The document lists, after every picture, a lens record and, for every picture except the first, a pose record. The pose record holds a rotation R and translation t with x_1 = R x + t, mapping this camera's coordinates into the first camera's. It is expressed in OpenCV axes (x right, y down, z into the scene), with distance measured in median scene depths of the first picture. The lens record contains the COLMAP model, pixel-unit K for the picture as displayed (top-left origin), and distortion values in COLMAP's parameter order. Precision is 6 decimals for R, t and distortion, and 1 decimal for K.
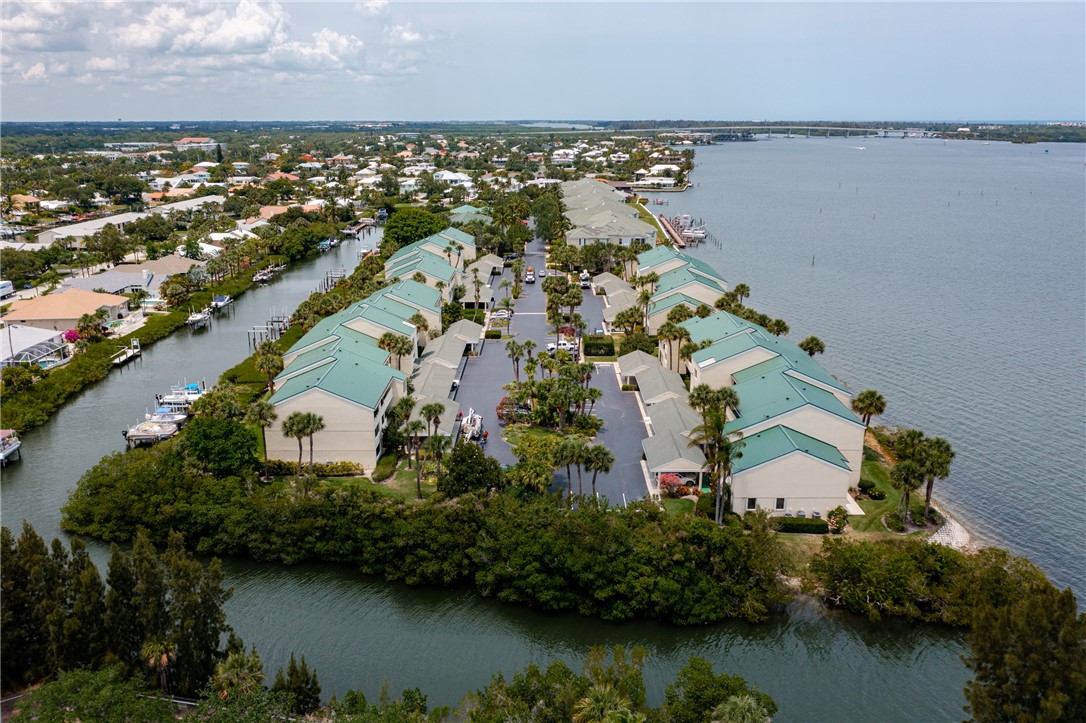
lens RADIAL K [[865.2, 0, 543.0], [0, 865.2, 361.5], [0, 0, 1]] dist [-0.006981, 0.005755]
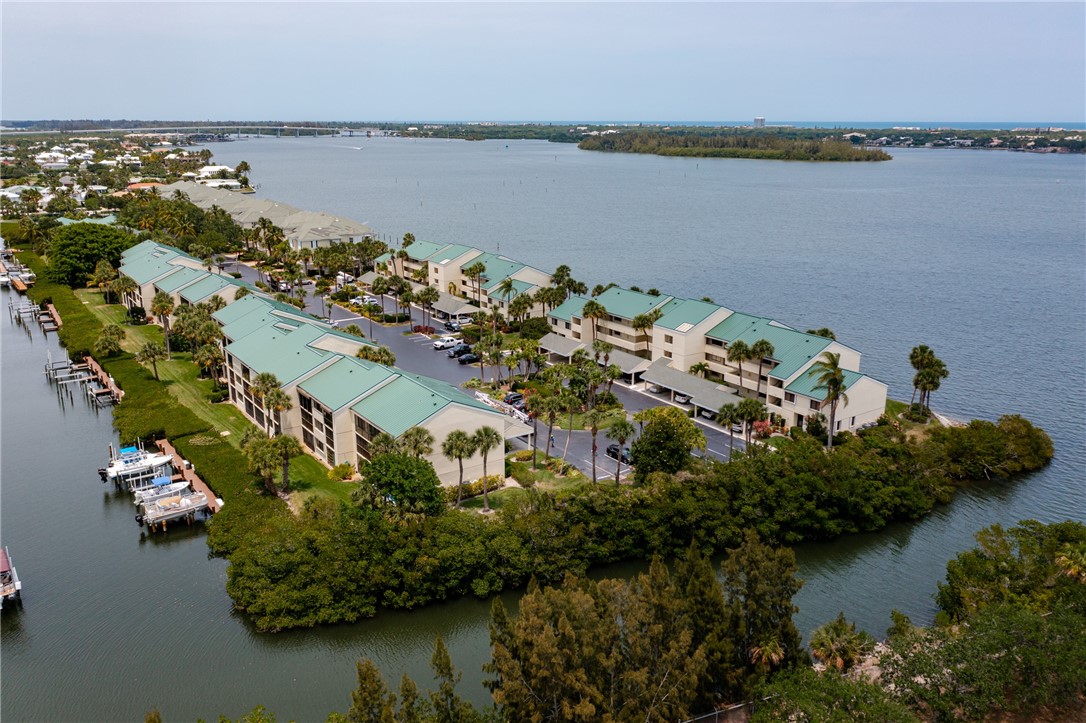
lens RADIAL K [[865.2, 0, 543.0], [0, 865.2, 361.5], [0, 0, 1]] dist [-0.006981, 0.005755]
pose [[0.818529, -0.151364, 0.554165, -0.295463], [0.151595, 0.987382, 0.045779, -0.016757], [-0.554102, 0.046537, 0.831147, 0.080354]]
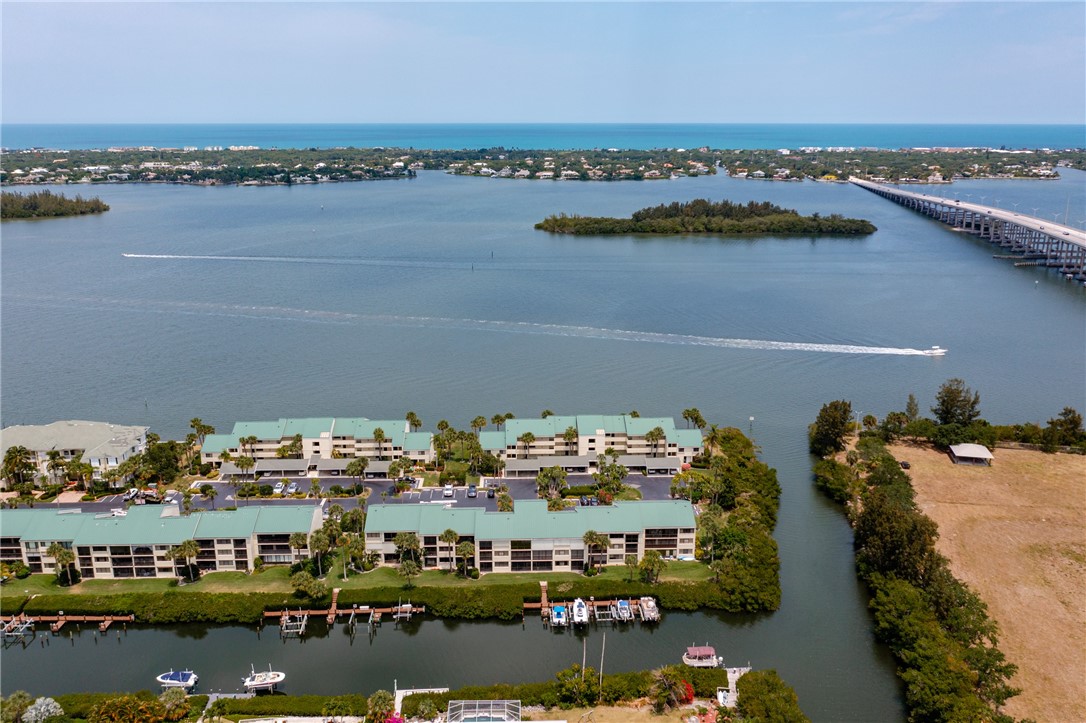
lens RADIAL K [[865.2, 0, 543.0], [0, 865.2, 361.5], [0, 0, 1]] dist [-0.006981, 0.005755]
pose [[-0.042409, -0.266574, 0.962881, -0.861988], [0.268246, 0.925324, 0.267991, -0.367155], [-0.962416, 0.269655, 0.032265, 0.504605]]
